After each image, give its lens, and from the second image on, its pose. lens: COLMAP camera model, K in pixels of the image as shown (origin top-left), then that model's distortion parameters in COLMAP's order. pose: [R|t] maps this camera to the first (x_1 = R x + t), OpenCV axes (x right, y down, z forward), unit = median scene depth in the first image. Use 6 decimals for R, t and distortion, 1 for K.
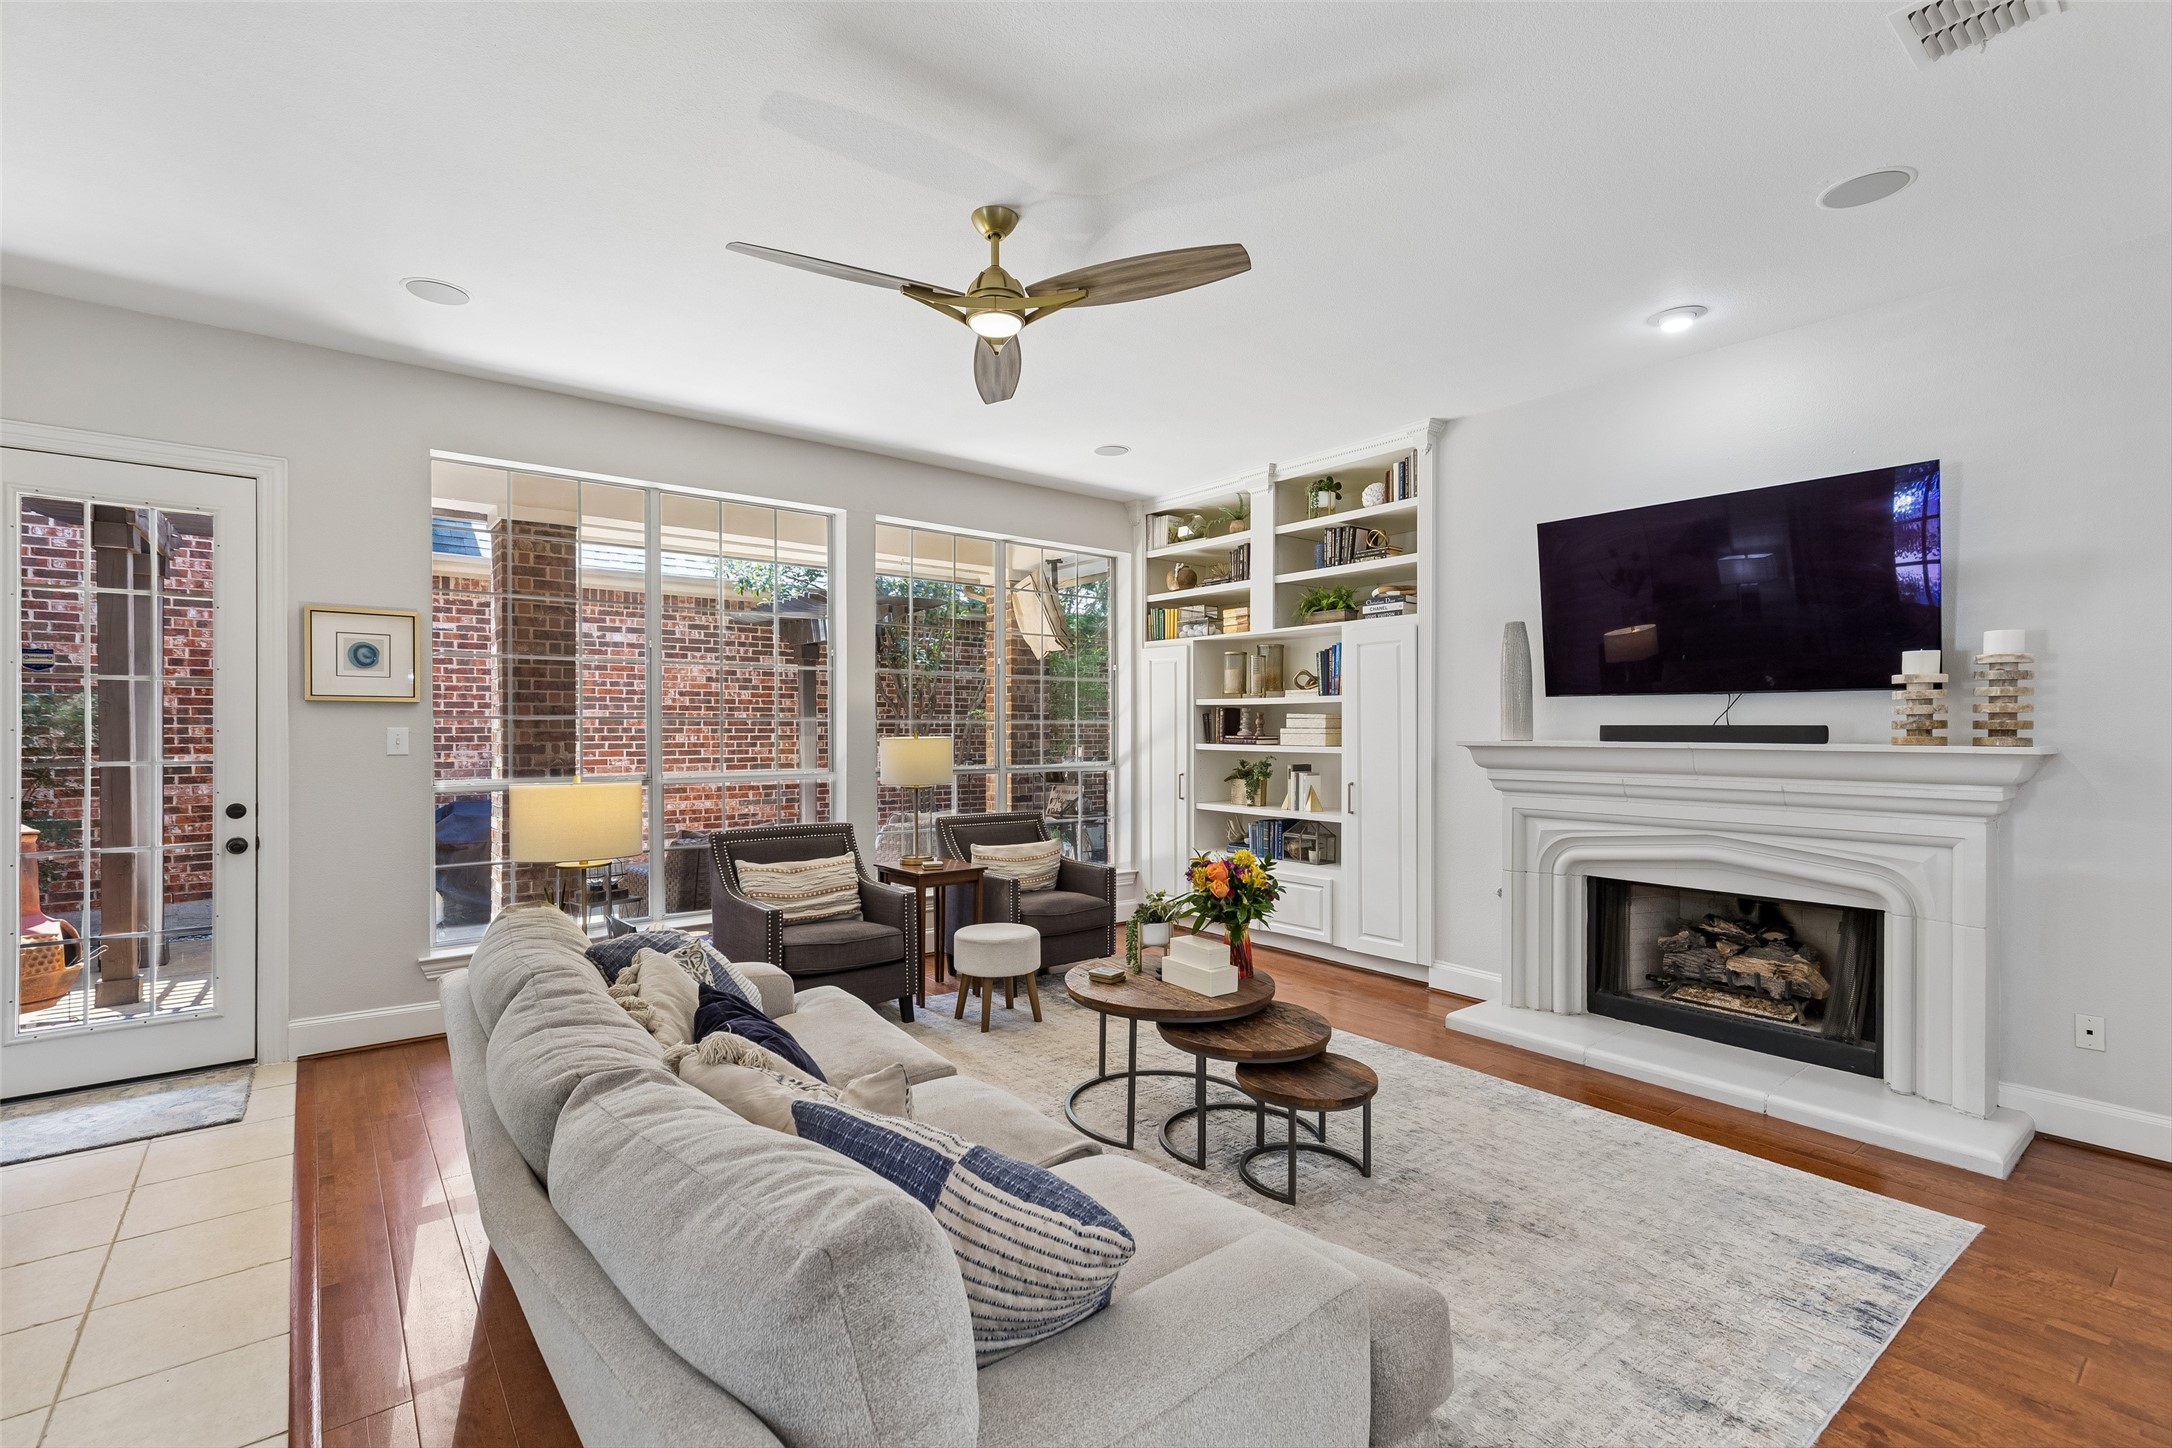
lens RADIAL K [[971.8, 0, 1077.8], [0, 971.8, 739.2], [0, 0, 1]] dist [0.009401, -0.001050]
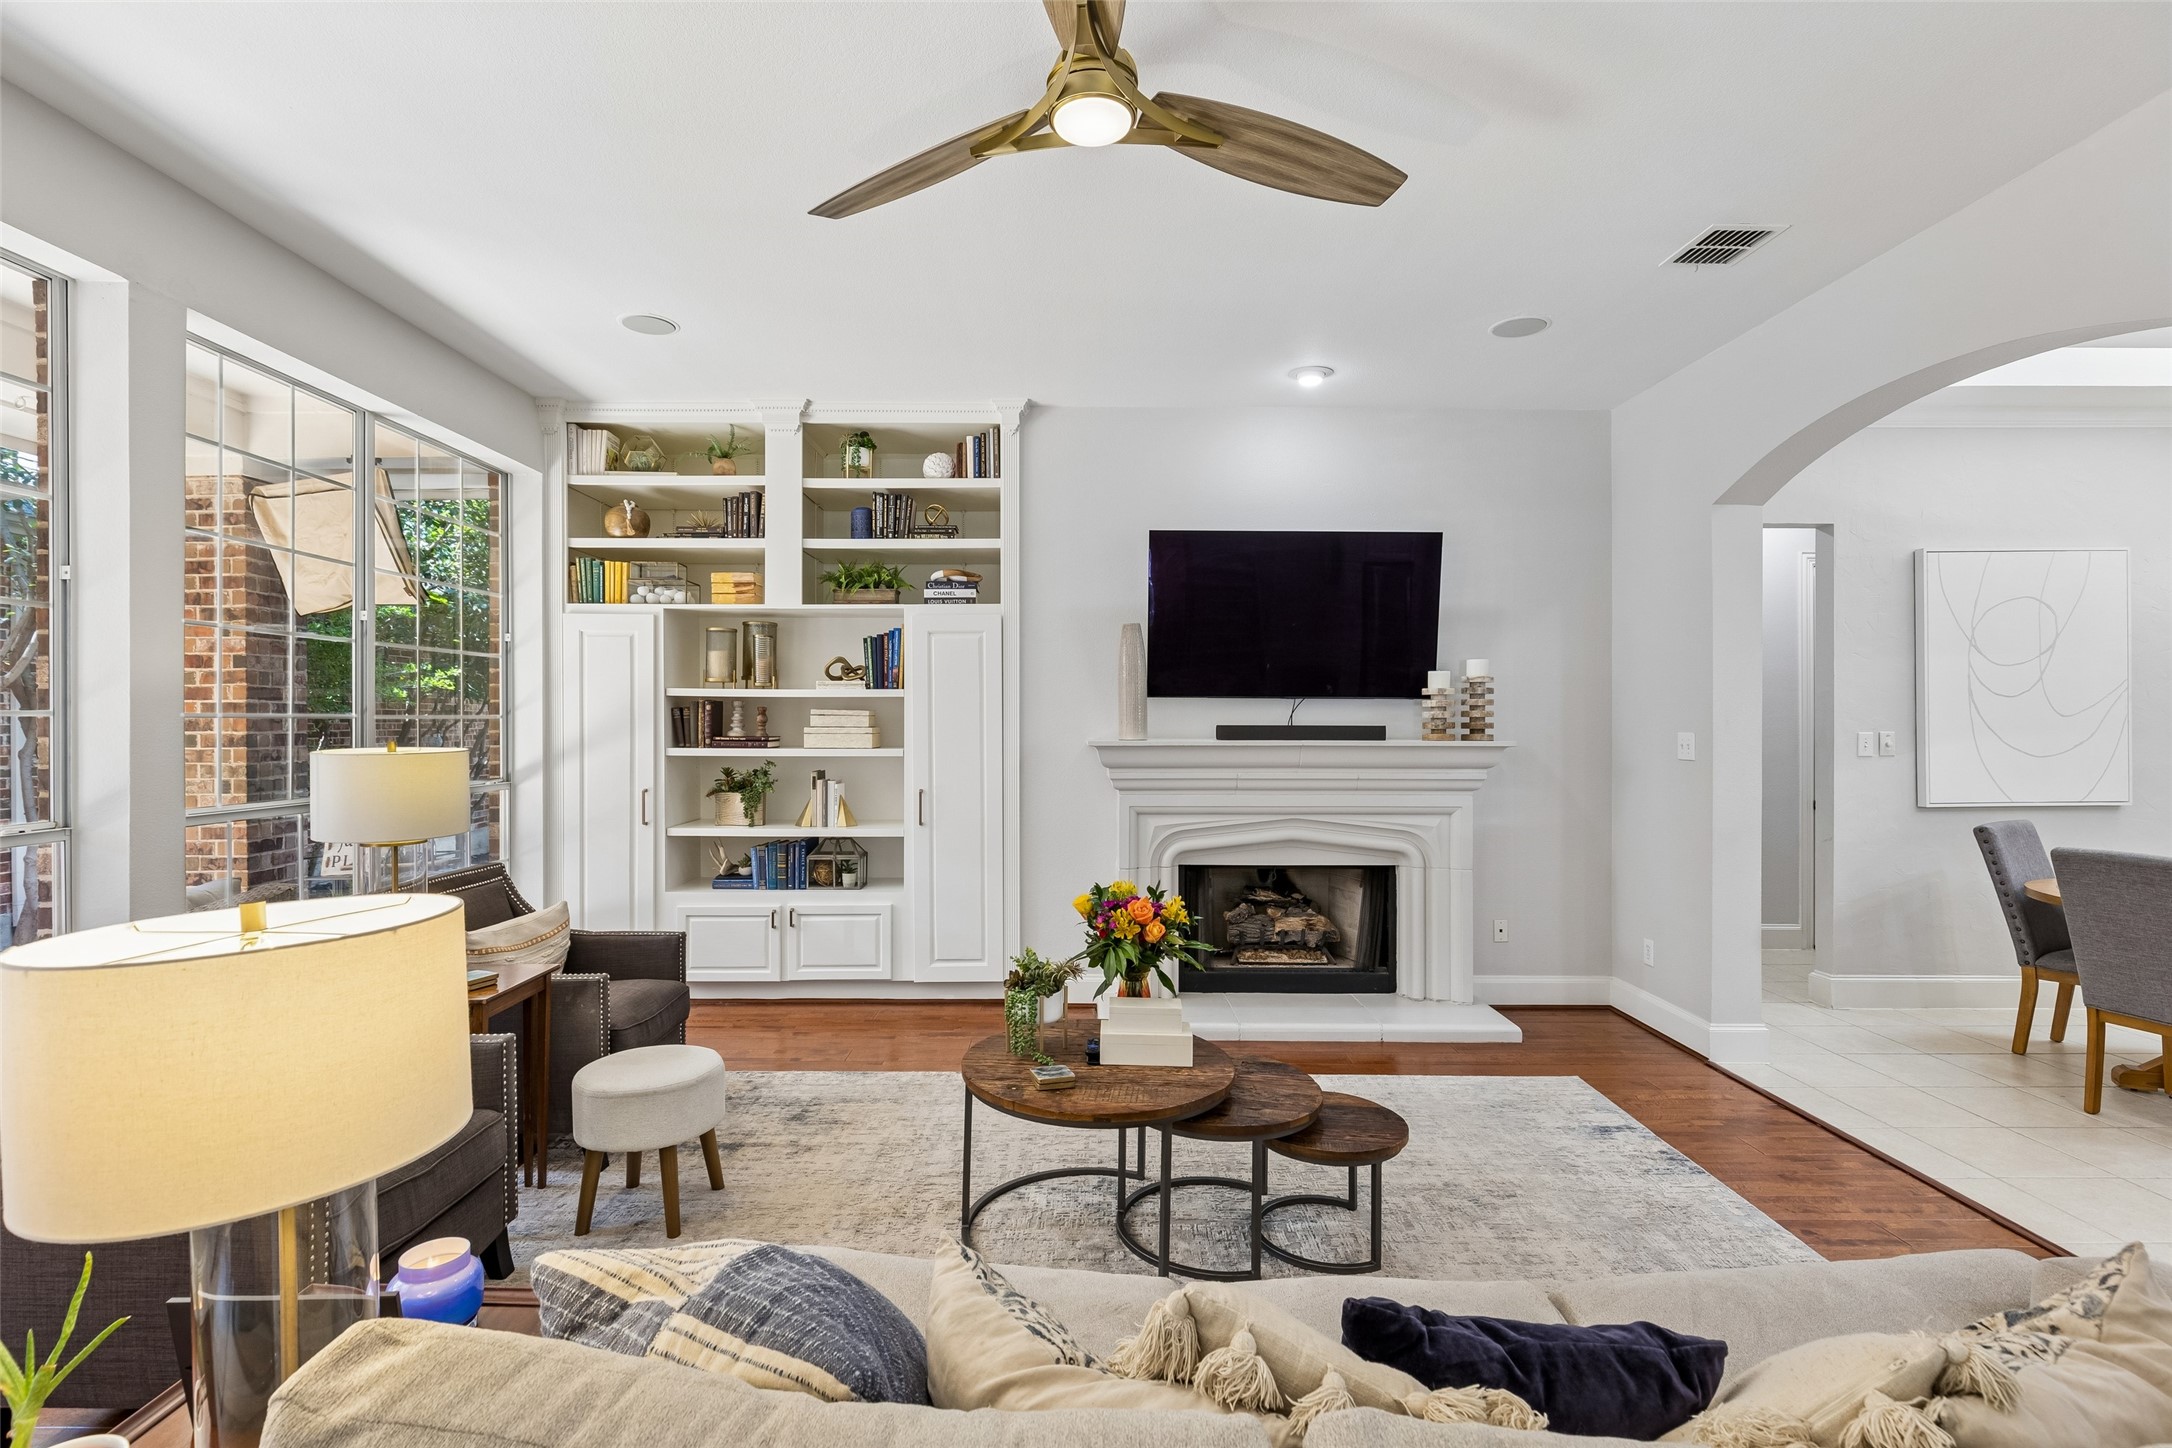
lens RADIAL K [[1011.6, 0, 1092.5], [0, 1011.6, 729.1], [0, 0, 1]] dist [0.002226, -0.000517]
pose [[0.617734, -0.007318, 0.786353, -0.354433], [0.008218, 0.999962, 0.002850, -0.011734], [-0.786345, 0.004702, 0.617770, 0.333611]]
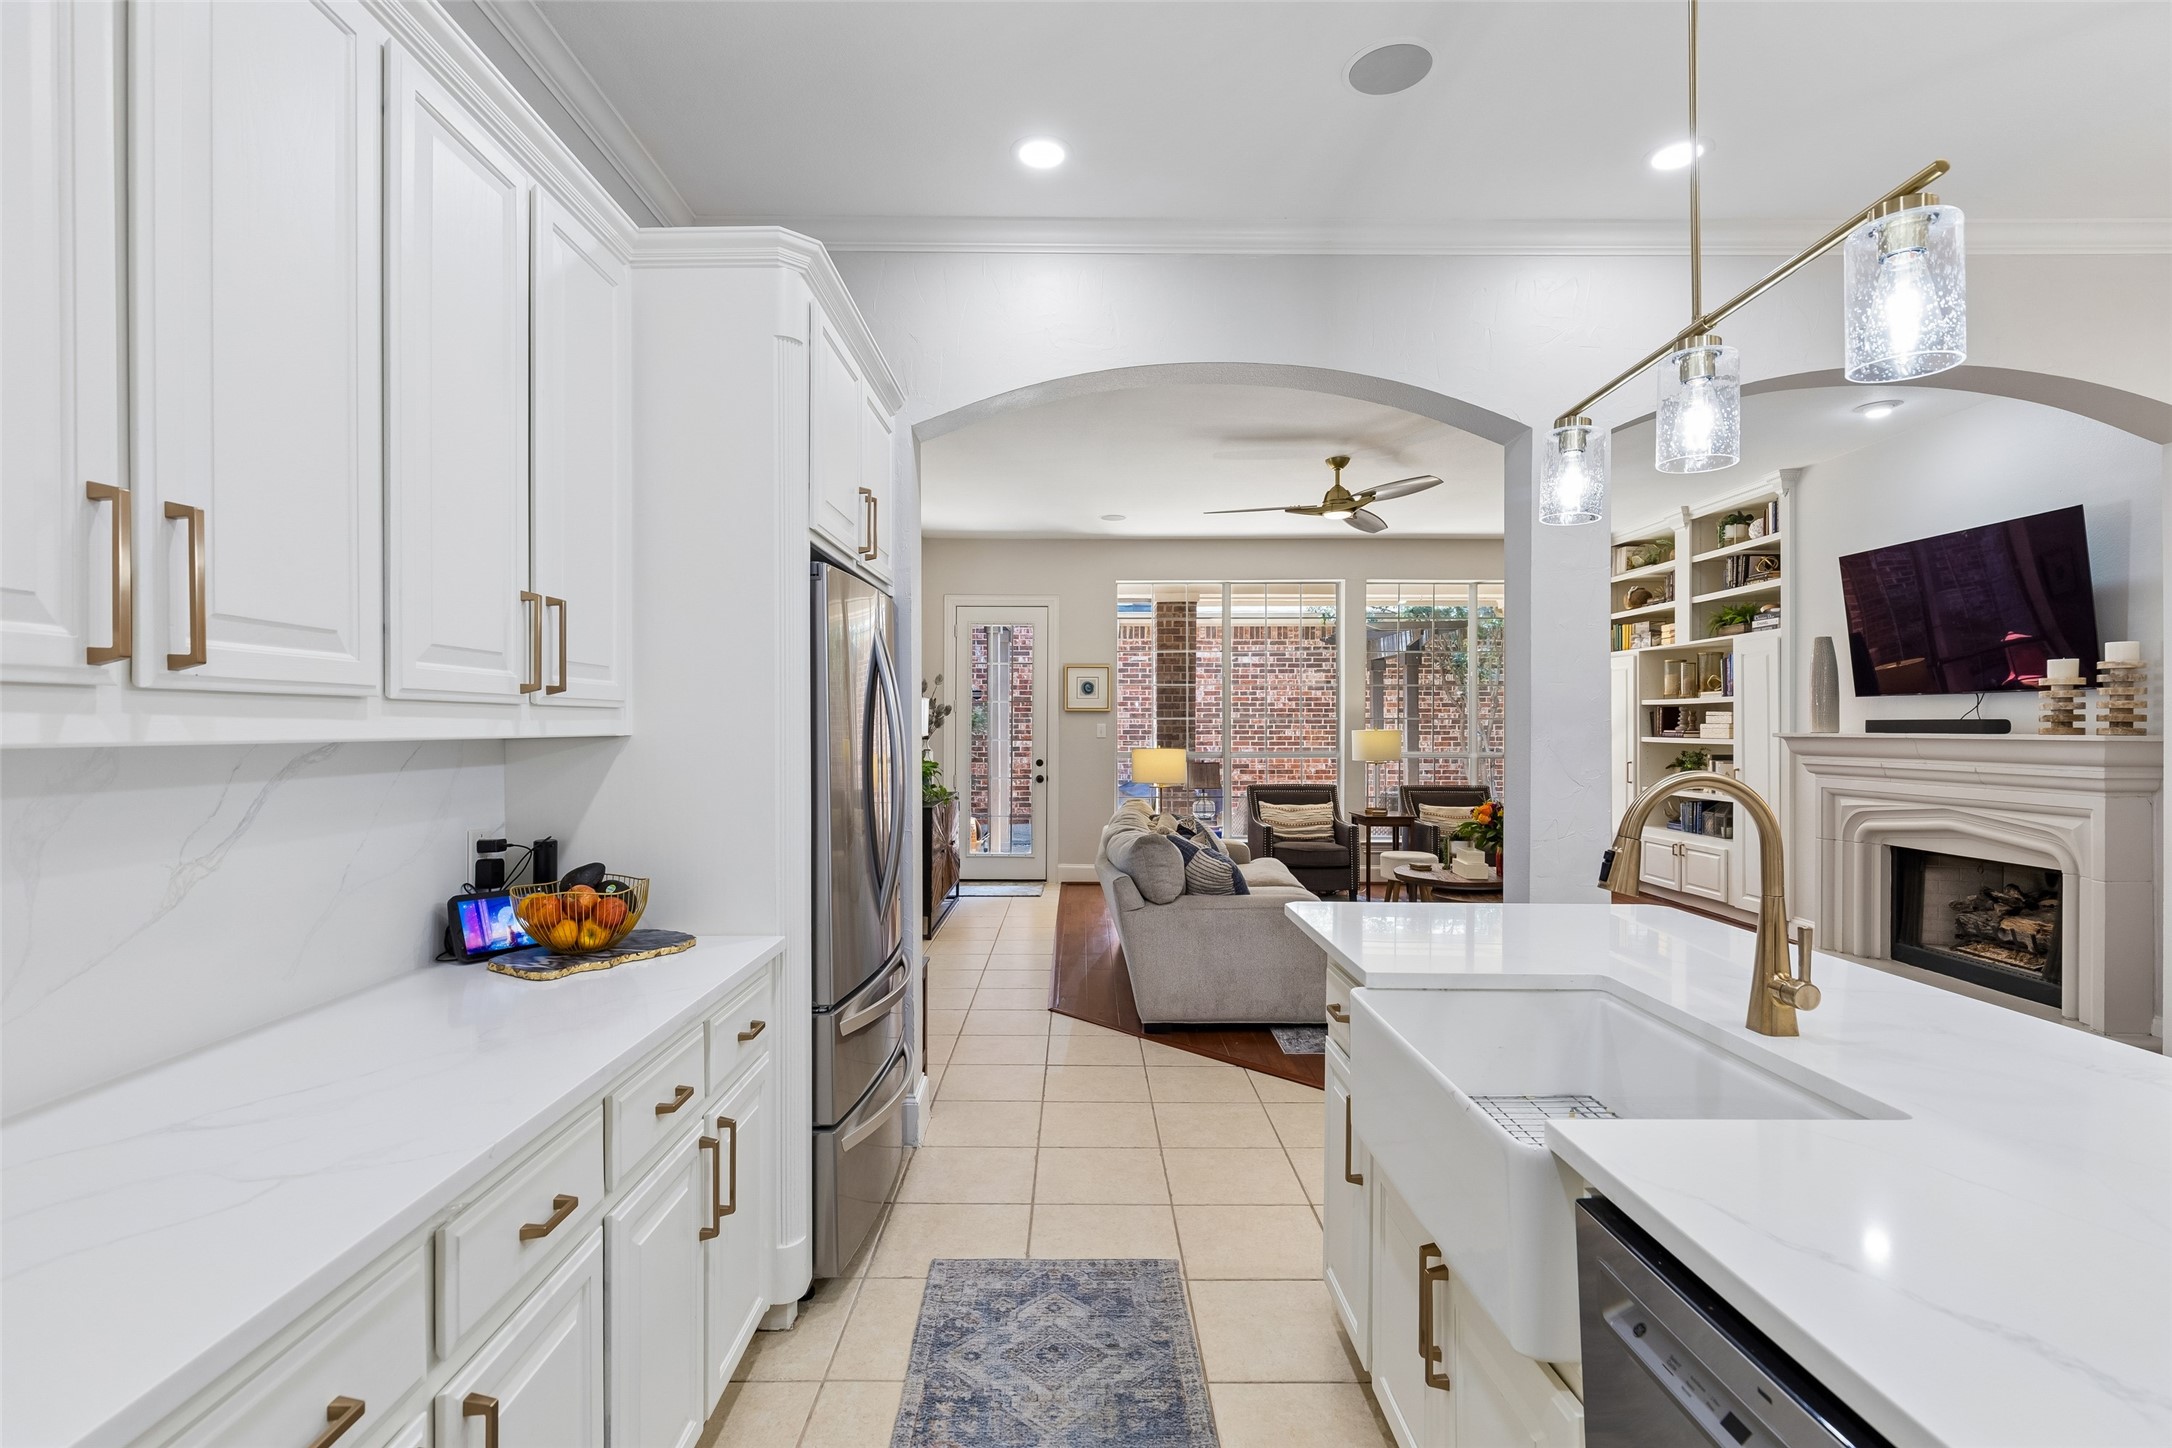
lens RADIAL K [[1011.6, 0, 1075.9], [0, 1011.6, 730.2], [0, 0, 1]] dist [0.002226, -0.000517]
pose [[0.781224, 0.001371, -0.624249, 0.446349], [-0.006094, 0.999967, -0.005431, 0.009656], [0.624221, 0.008048, 0.781206, -0.520413]]
